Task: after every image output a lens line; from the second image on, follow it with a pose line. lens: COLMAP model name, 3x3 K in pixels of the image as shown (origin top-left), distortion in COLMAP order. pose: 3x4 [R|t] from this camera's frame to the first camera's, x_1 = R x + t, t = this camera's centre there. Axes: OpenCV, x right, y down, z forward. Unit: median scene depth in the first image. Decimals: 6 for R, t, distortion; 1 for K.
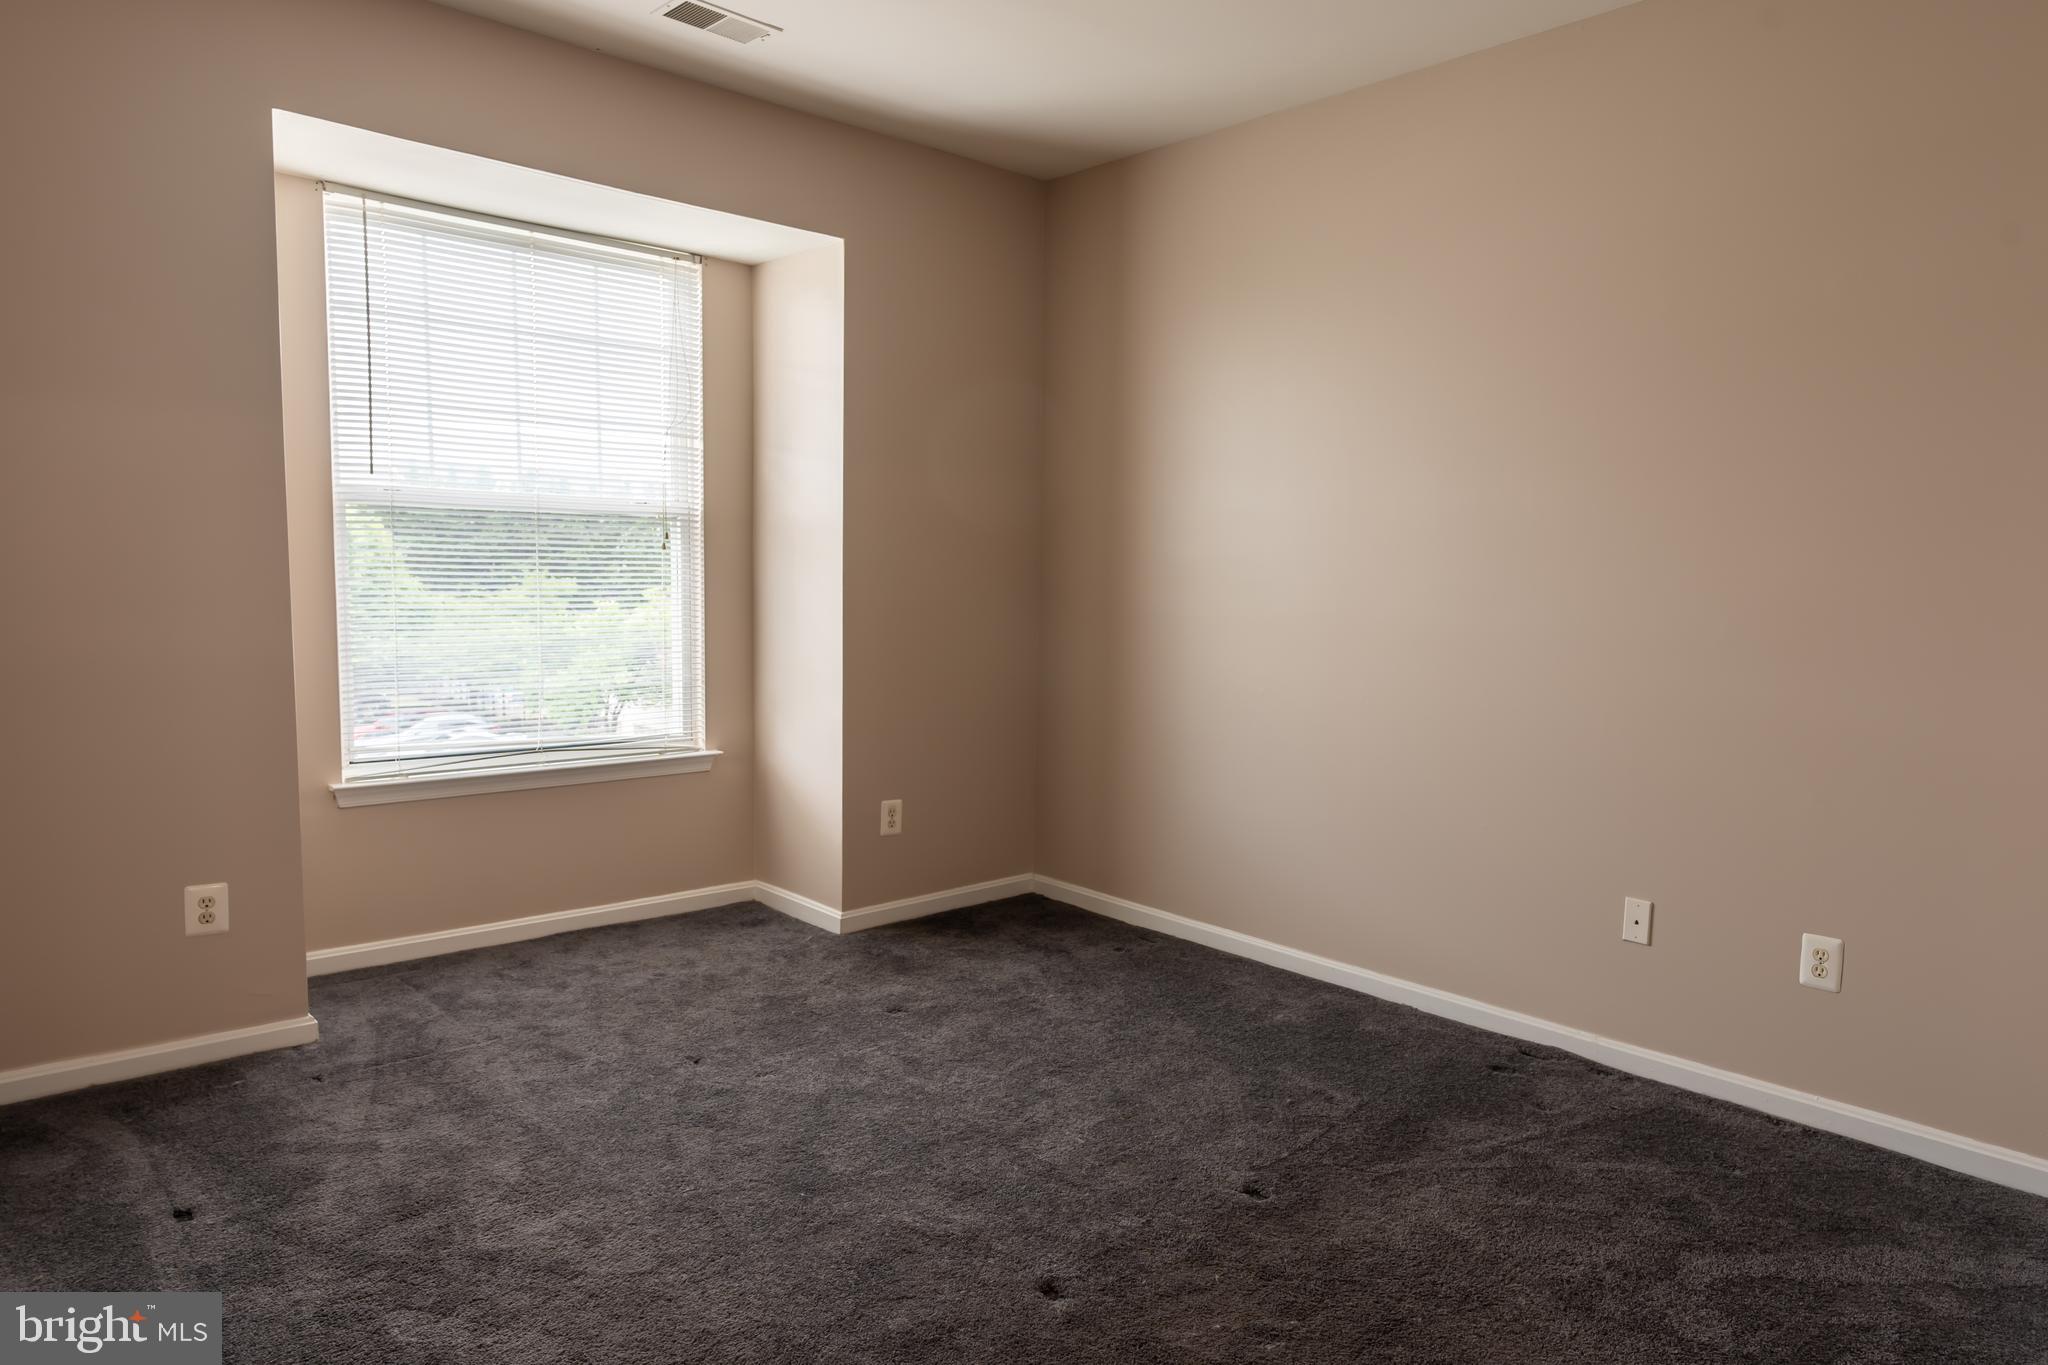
lens RADIAL K [[1254.5, 0, 1083.6], [0, 1254.5, 696.8], [0, 0, 1]] dist [-0.004193, 0.003054]
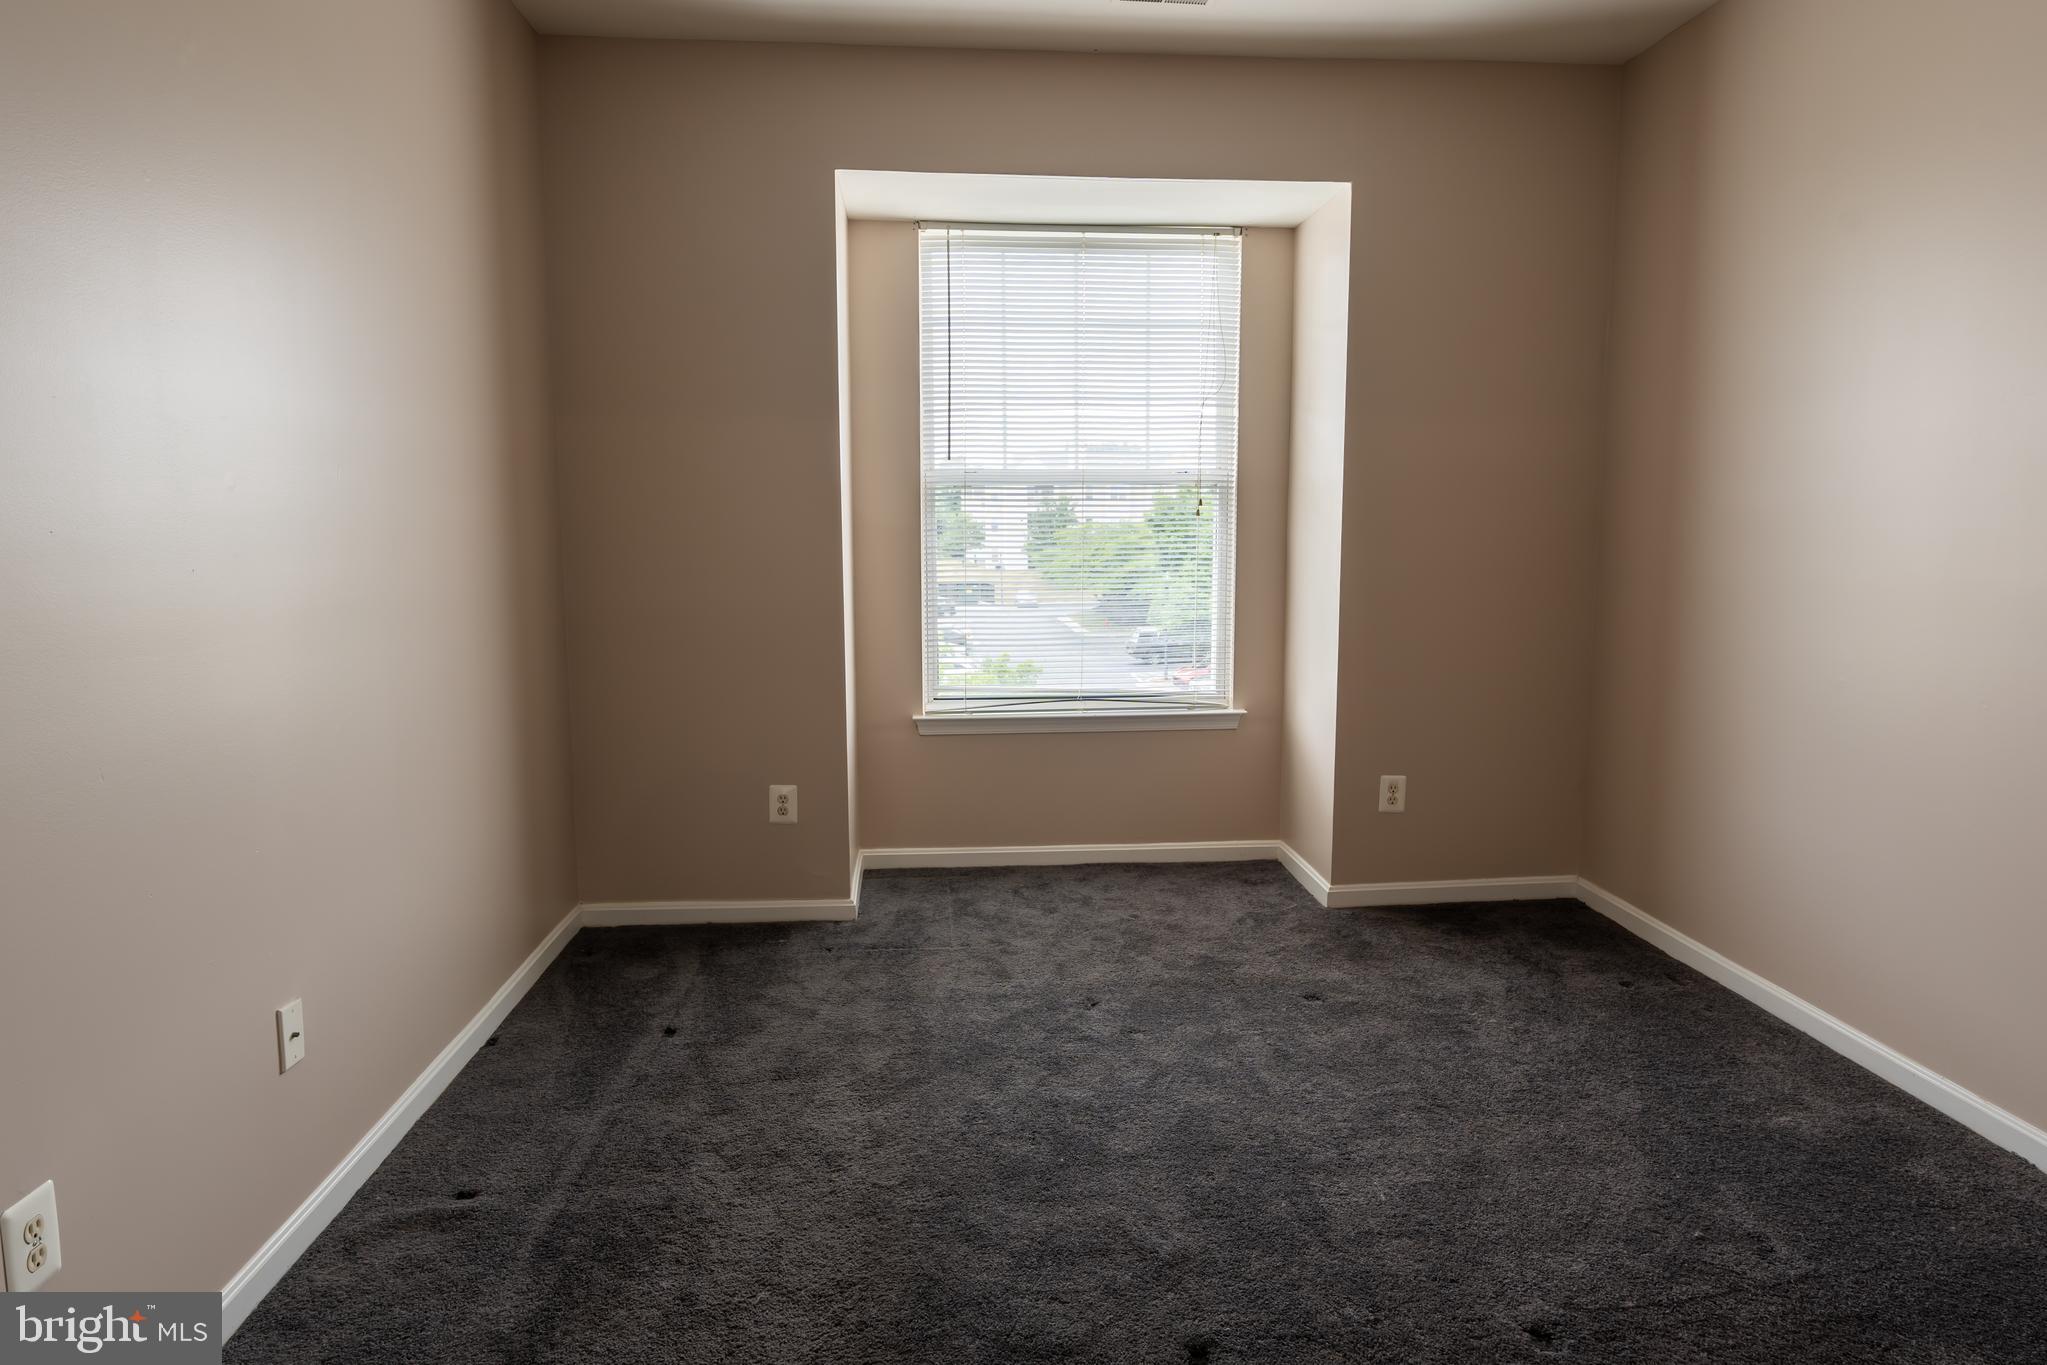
lens RADIAL K [[1180.6, 0, 1022.3], [0, 1180.6, 676.4], [0, 0, 1]] dist [-0.005563, 0.004848]
pose [[0.787582, 0.052749, -0.613948, 0.191934], [-0.041750, 0.998608, 0.032241, -0.010055], [0.614794, 0.000240, 0.788688, 0.150371]]
